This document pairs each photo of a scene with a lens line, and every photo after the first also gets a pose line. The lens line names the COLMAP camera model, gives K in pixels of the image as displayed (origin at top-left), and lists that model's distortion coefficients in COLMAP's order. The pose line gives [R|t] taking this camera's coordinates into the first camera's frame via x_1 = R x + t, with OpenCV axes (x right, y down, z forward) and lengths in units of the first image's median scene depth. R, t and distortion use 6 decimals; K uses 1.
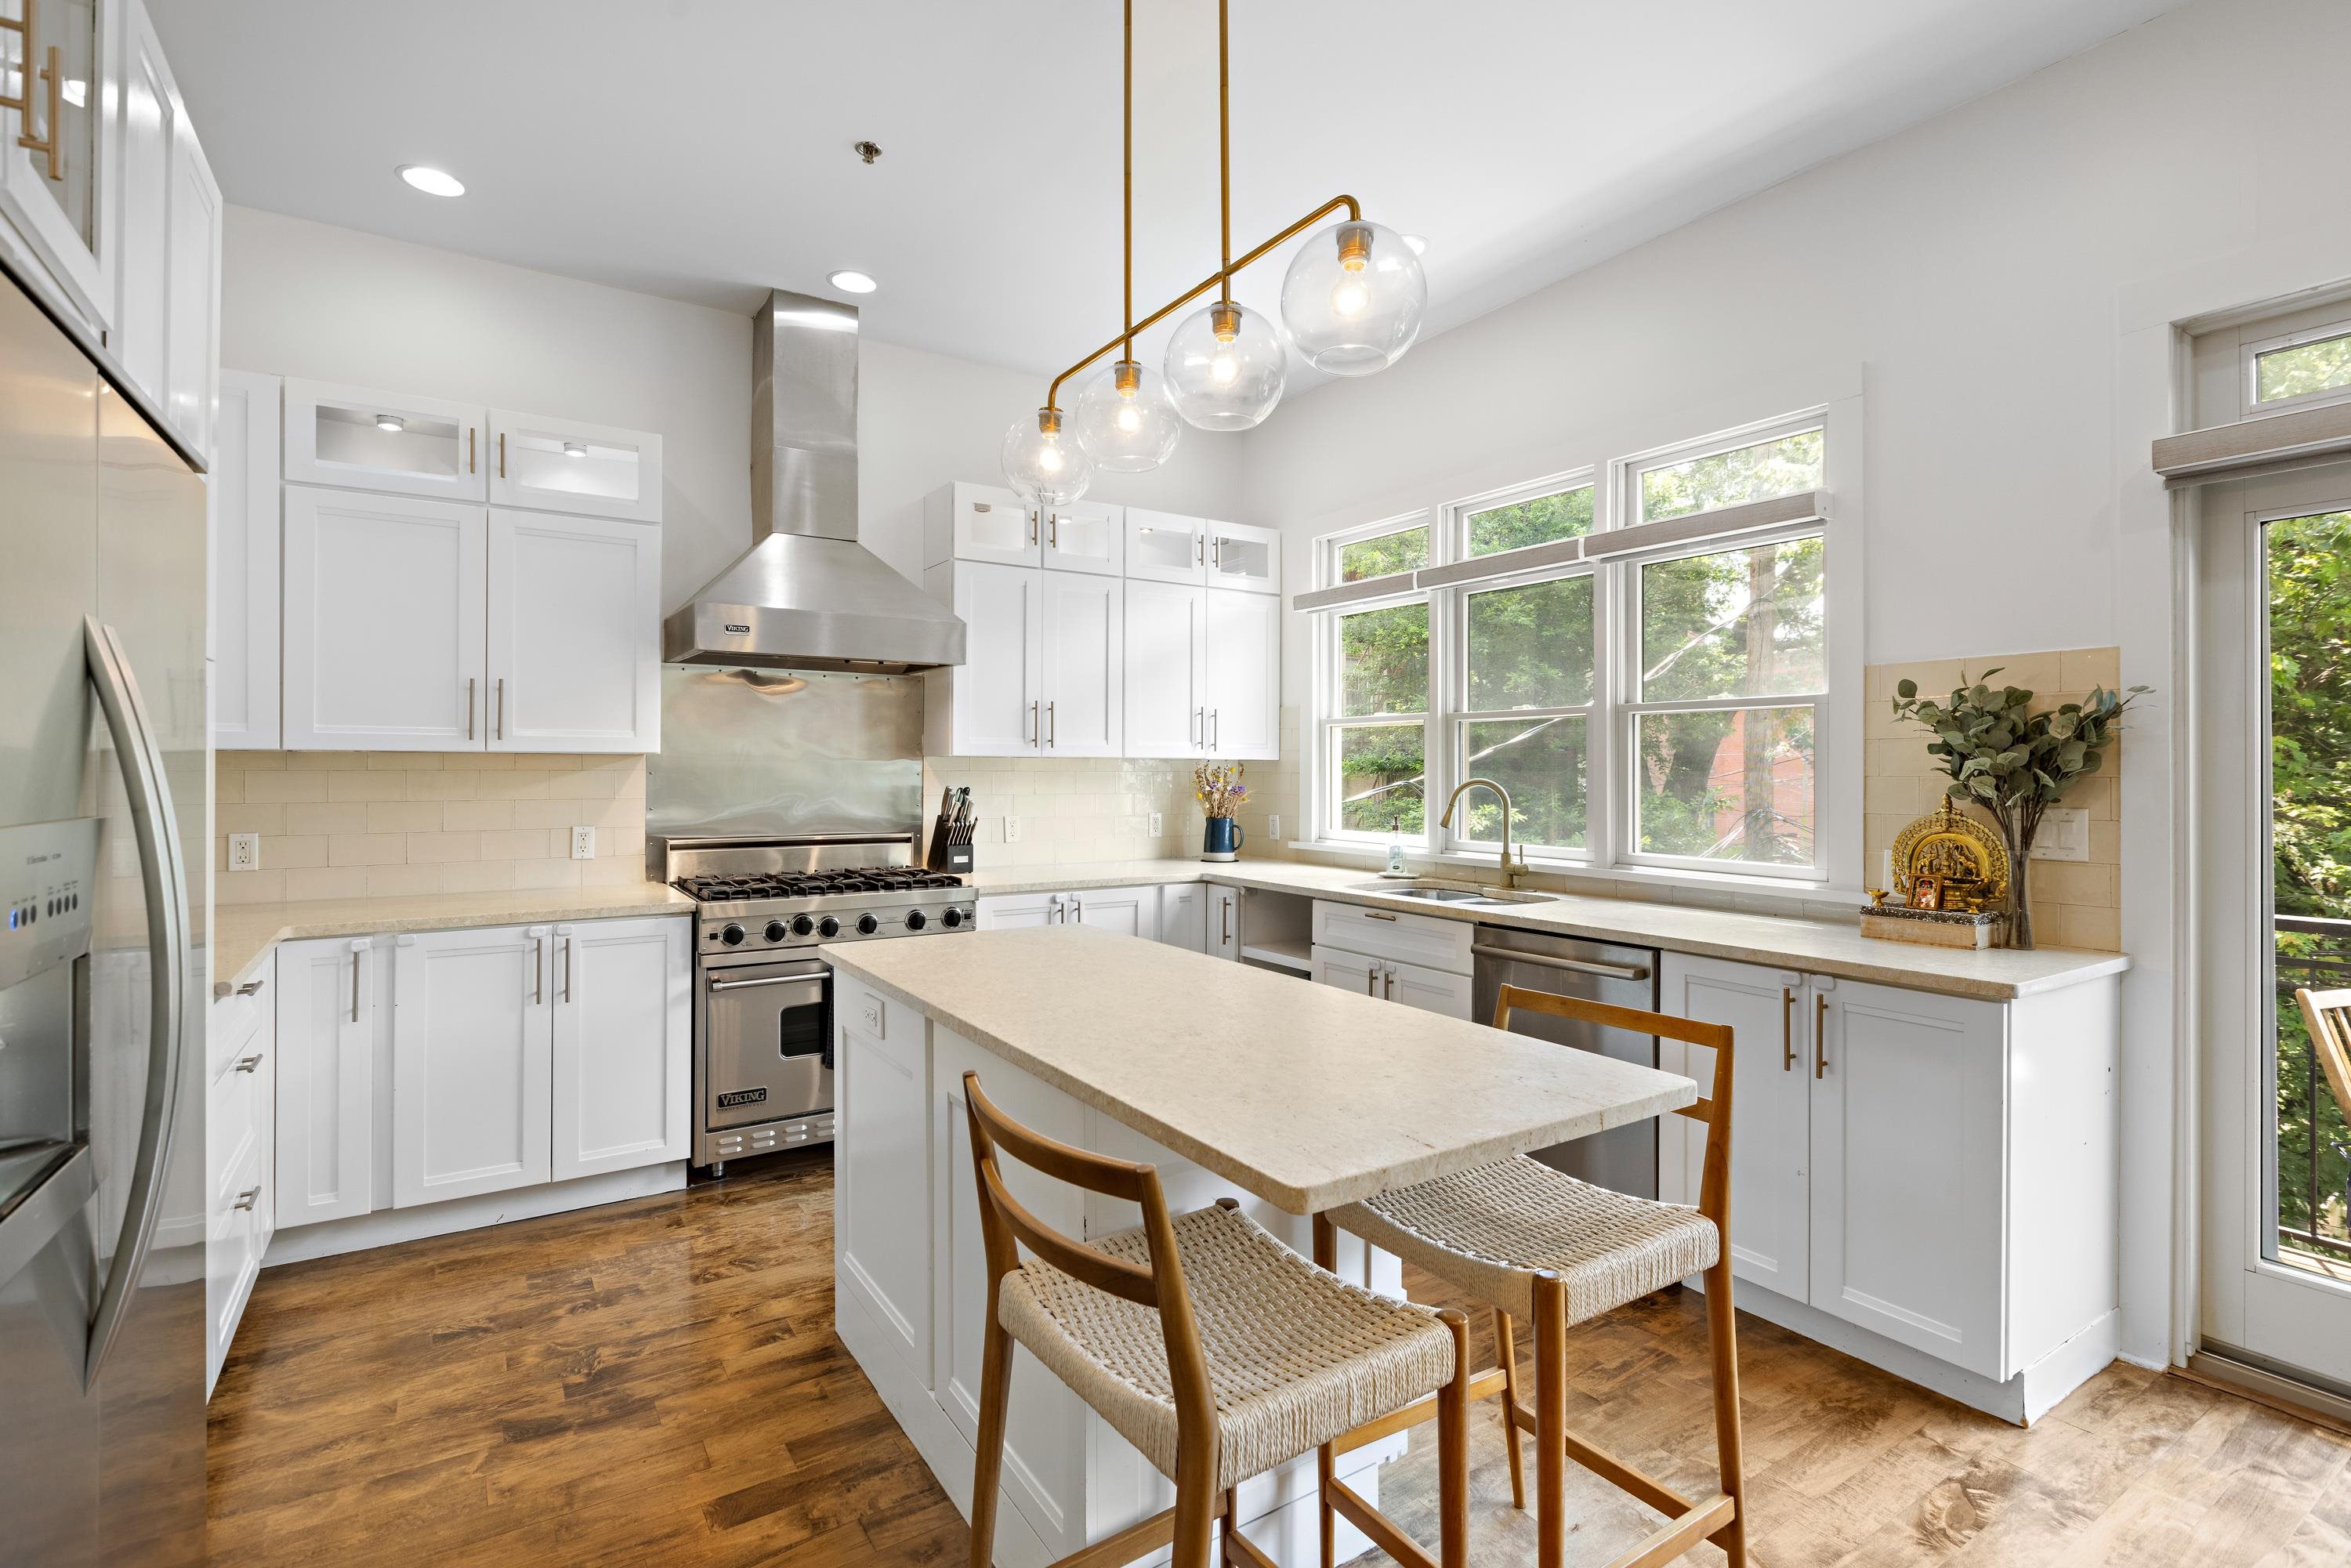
lens RADIAL K [[1103.8, 0, 1183.6], [0, 1103.8, 765.4], [0, 0, 1]] dist [-0.003165, -0.000401]
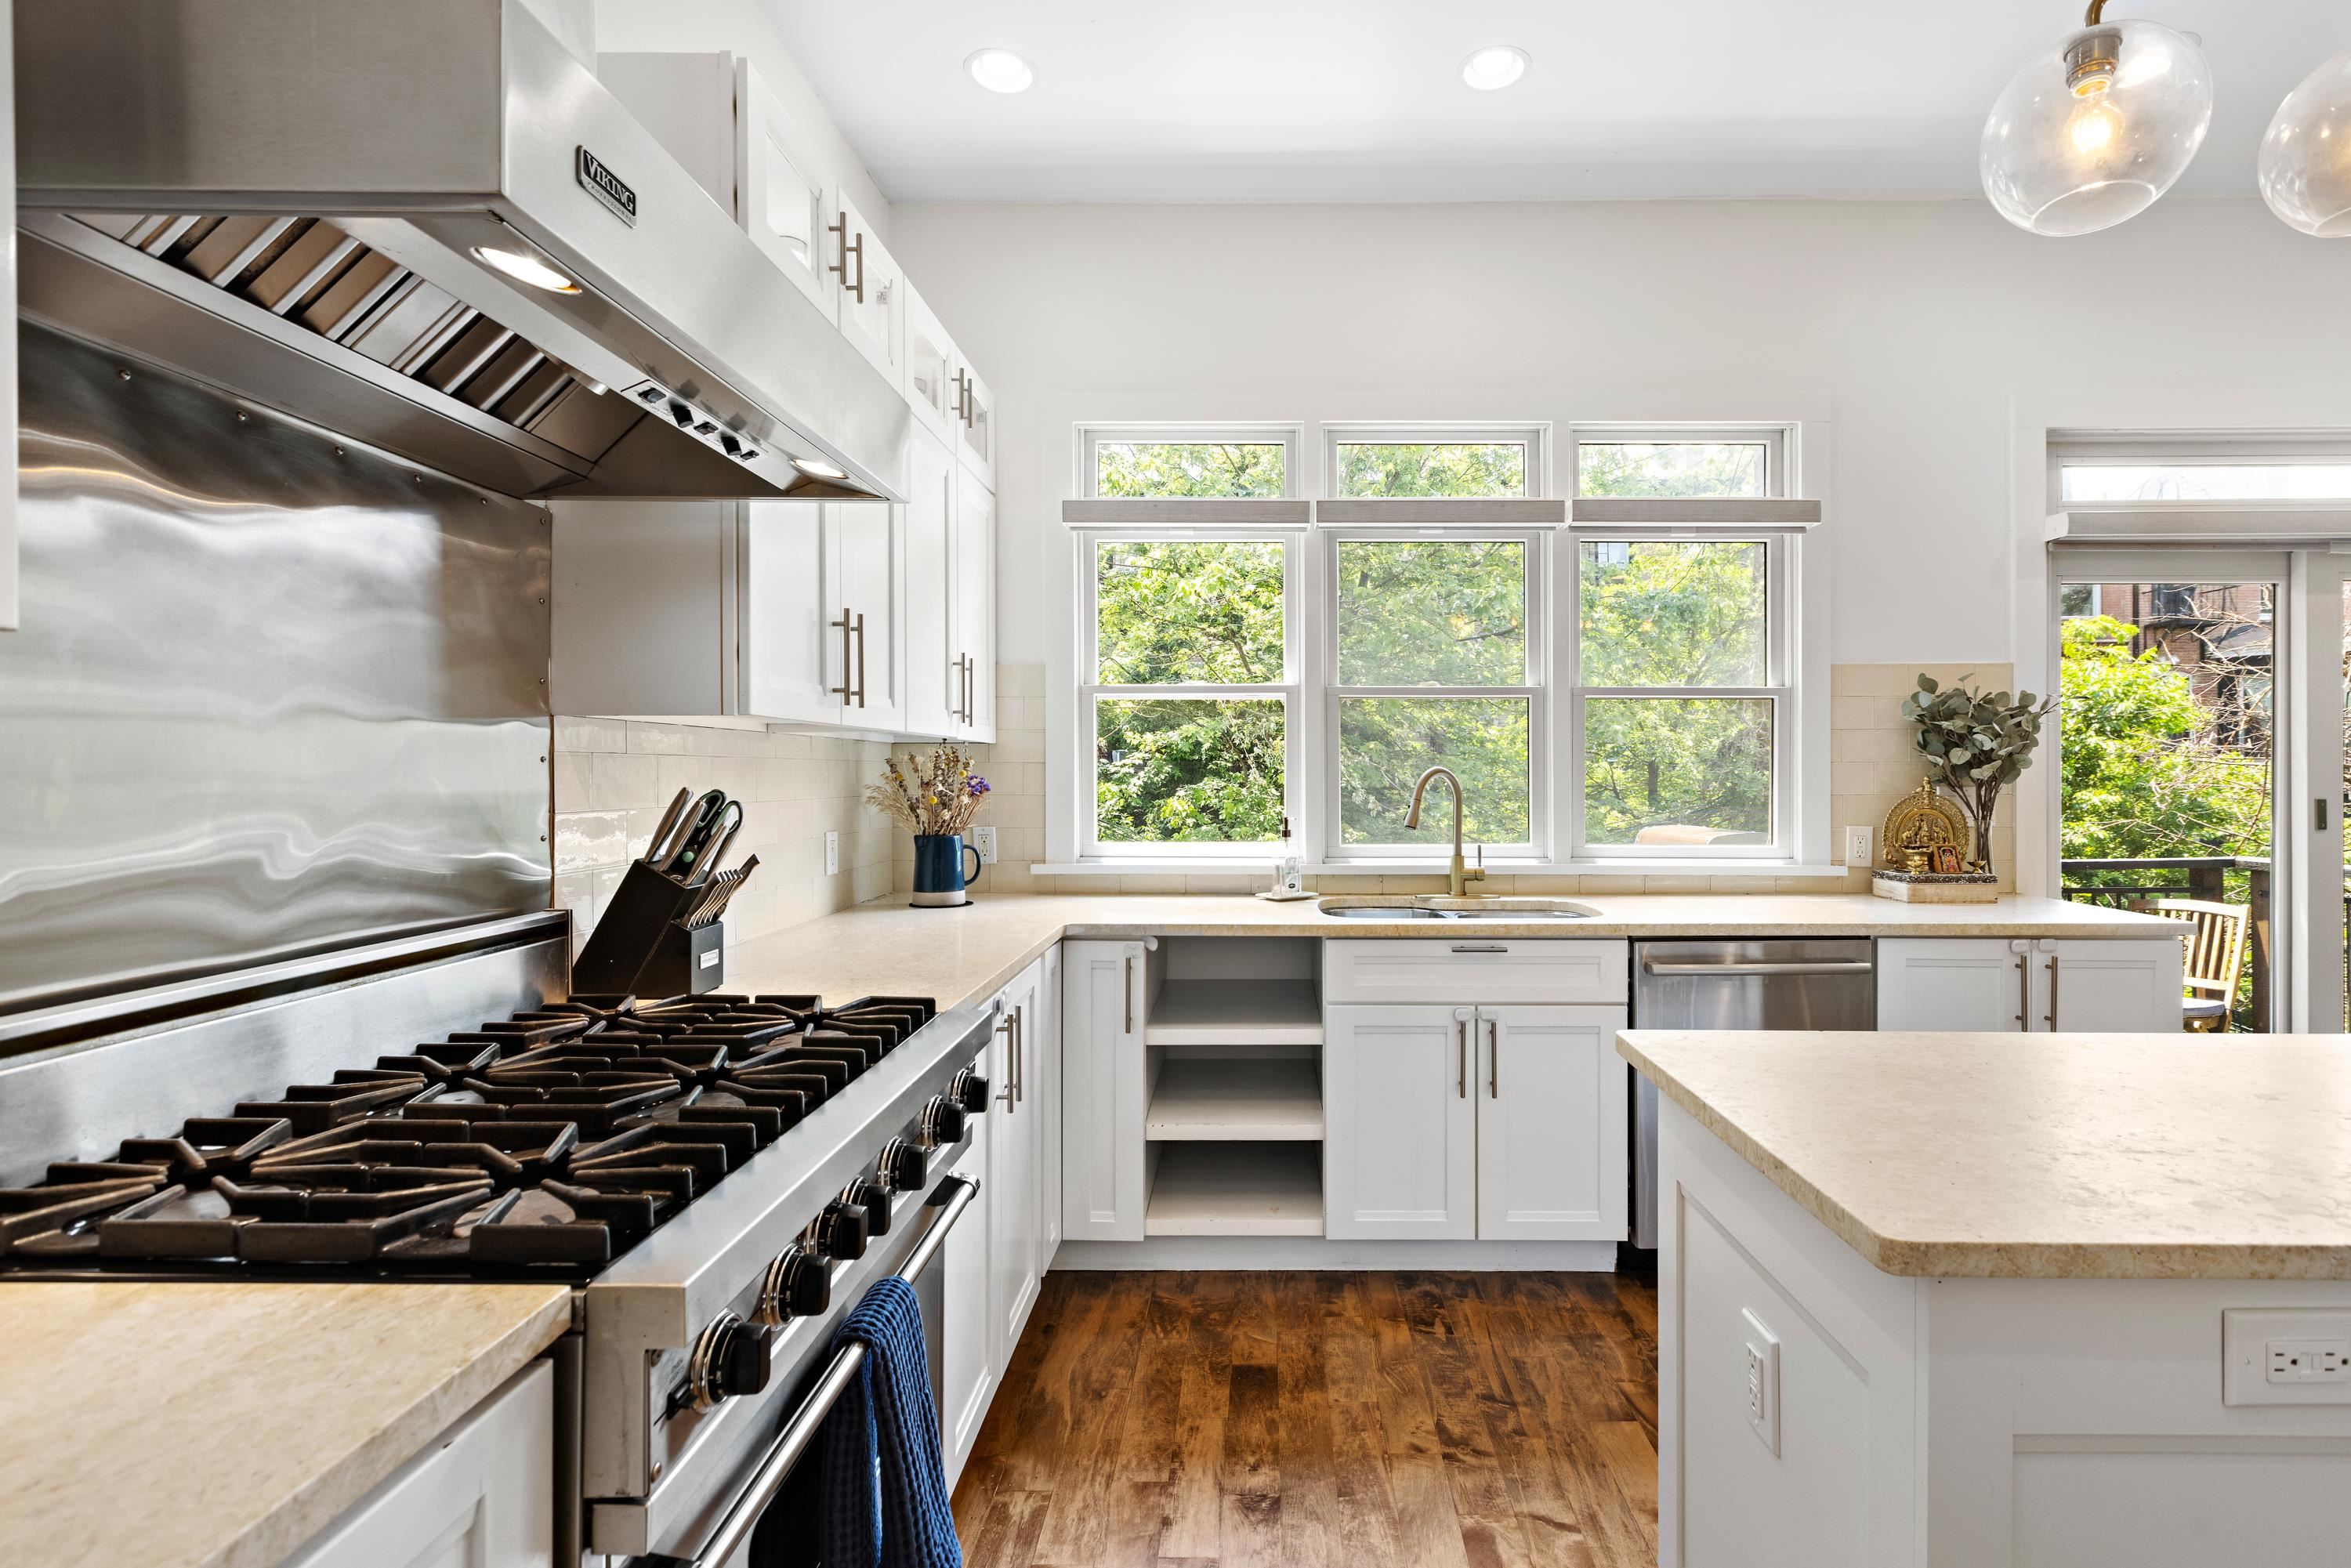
lens RADIAL K [[1096.1, 0, 1256.7], [0, 1096.1, 776.7], [0, 0, 1]] dist [0.001581, -0.000077]
pose [[0.552543, -0.007809, 0.833448, -0.549803], [-0.001604, 0.999944, 0.010432, 0.011849], [-0.833483, -0.007101, 0.552500, 0.744438]]
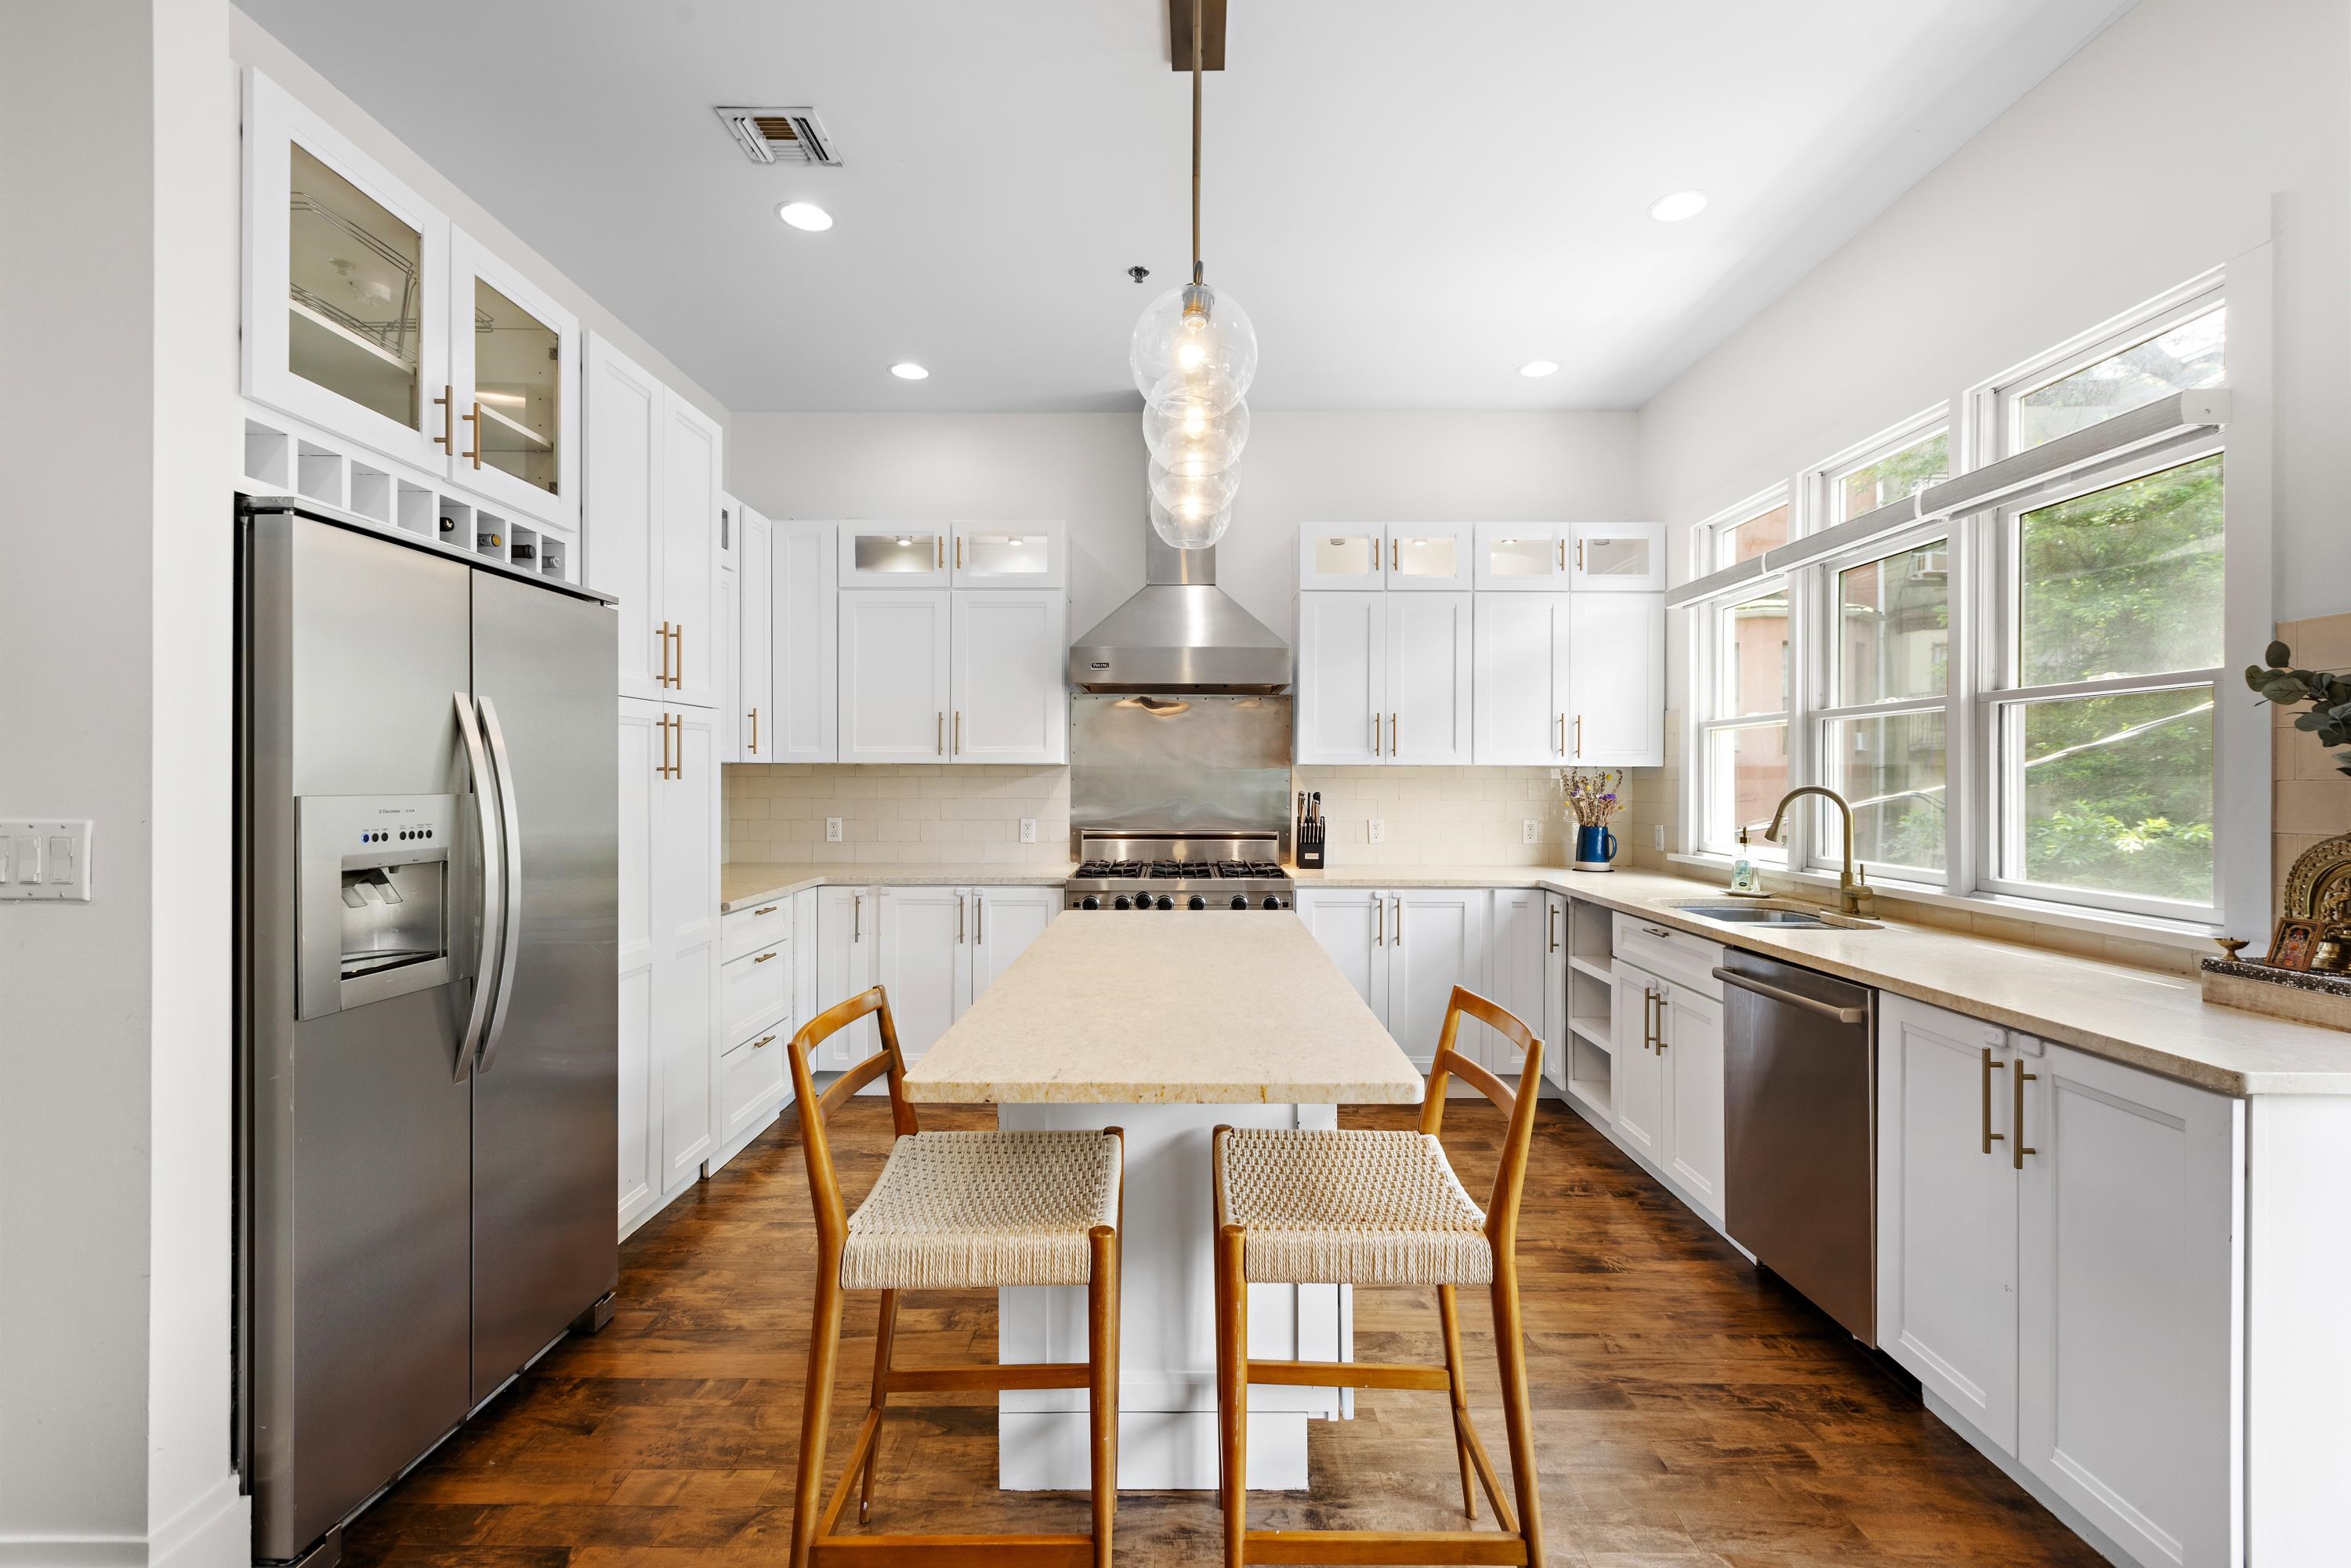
lens RADIAL K [[1043.9, 0, 1176.5], [0, 1043.9, 779.4], [0, 0, 1]] dist [0.000098, -0.000298]
pose [[0.831458, -0.000203, -0.555587, 0.346214], [0.001189, 0.999998, 0.001414, 0.006521], [0.555586, -0.001837, 0.831457, 0.045485]]
